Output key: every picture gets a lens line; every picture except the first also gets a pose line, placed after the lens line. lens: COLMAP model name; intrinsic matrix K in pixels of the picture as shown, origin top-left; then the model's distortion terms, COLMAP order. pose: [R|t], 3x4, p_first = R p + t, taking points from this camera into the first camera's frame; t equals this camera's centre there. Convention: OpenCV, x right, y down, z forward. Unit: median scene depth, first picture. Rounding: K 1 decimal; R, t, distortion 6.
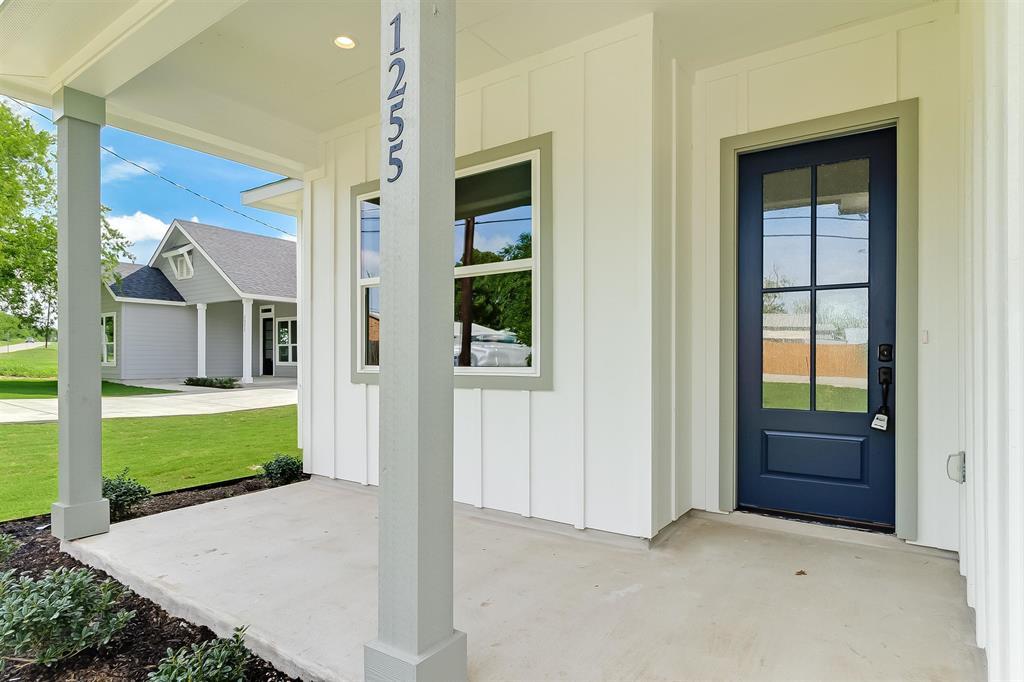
lens RADIAL K [[568.6, 0, 512.7], [0, 568.6, 356.7], [0, 0, 1]] dist [-0.000022, -0.000083]
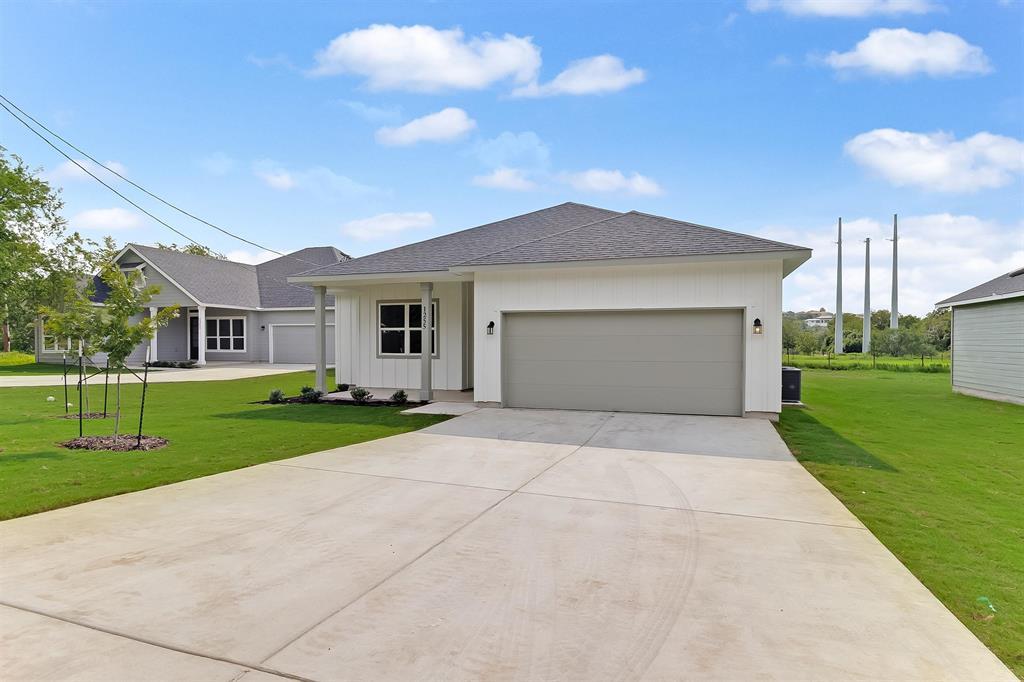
lens RADIAL K [[485.5, 0, 524.5], [0, 485.5, 339.5], [0, 0, 1]] dist [0.000323, -0.000128]
pose [[0.950196, 0.005233, 0.311609, -0.072776], [-0.002638, 0.999958, -0.008747, -0.008873], [-0.311642, 0.007489, 0.950170, -0.423947]]
